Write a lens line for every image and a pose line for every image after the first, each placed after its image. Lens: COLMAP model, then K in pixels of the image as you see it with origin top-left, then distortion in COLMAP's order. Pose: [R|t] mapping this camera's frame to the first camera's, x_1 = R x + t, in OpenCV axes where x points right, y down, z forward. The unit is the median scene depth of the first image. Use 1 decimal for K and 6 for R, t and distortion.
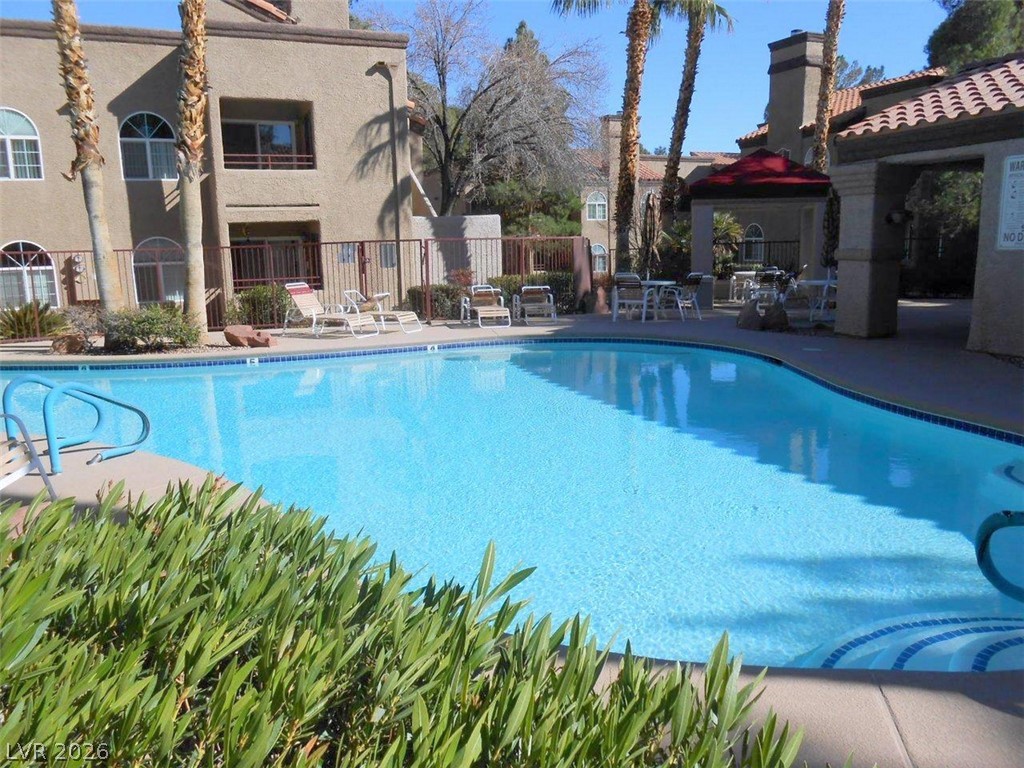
lens RADIAL K [[788.8, 0, 496.6], [0, 788.8, 385.4], [0, 0, 1]] dist [-0.041109, 0.050876]
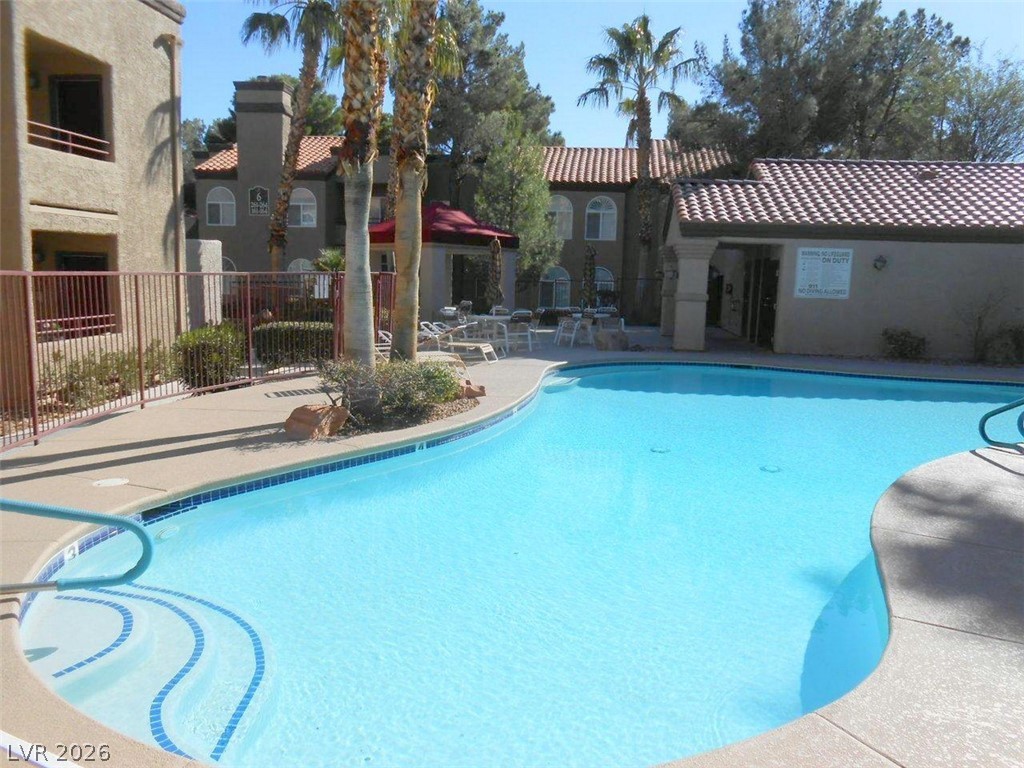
lens RADIAL K [[794.4, 0, 512.8], [0, 794.4, 413.4], [0, 0, 1]] dist [-0.034729, -0.008475]
pose [[0.480821, -0.116741, 0.869012, -0.702123], [0.120024, 0.990531, 0.066657, -0.057000], [-0.868565, 0.072252, 0.490280, 0.365423]]
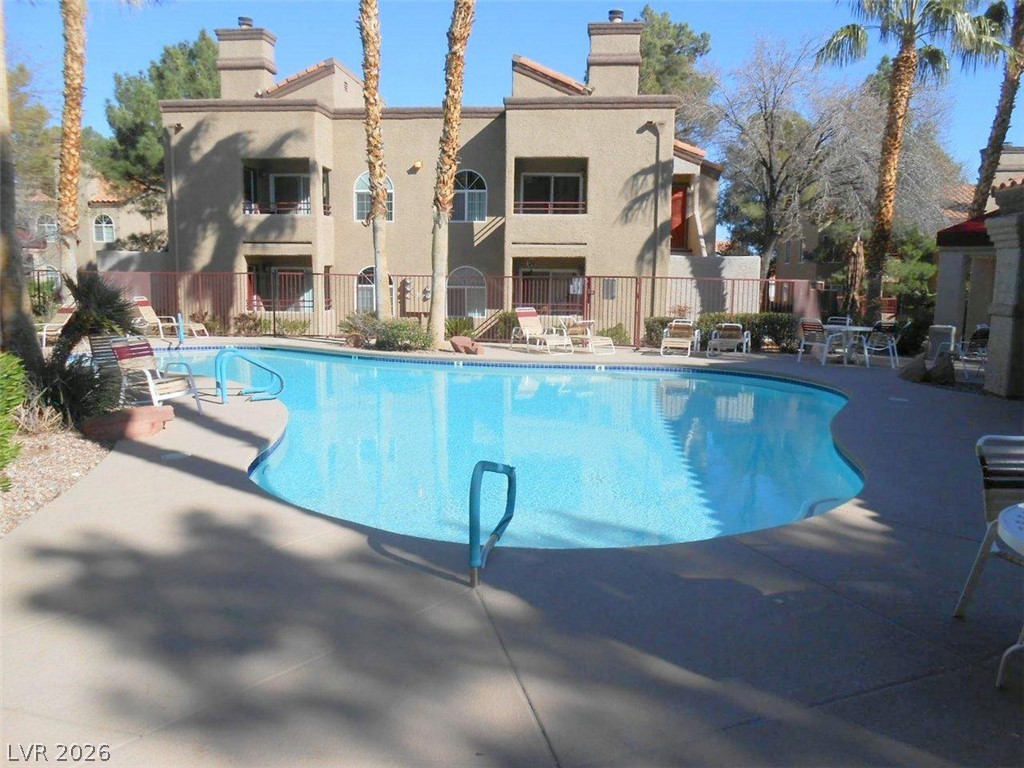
lens RADIAL K [[776.7, 0, 512.0], [0, 776.7, 384.0], [0, 0, 1]] dist [-0.028015, 0.049662]
pose [[0.879351, 0.102007, -0.465120, 0.243930], [-0.119593, 0.992788, -0.008369, 0.002084], [0.460912, 0.062984, 0.885208, -0.071974]]
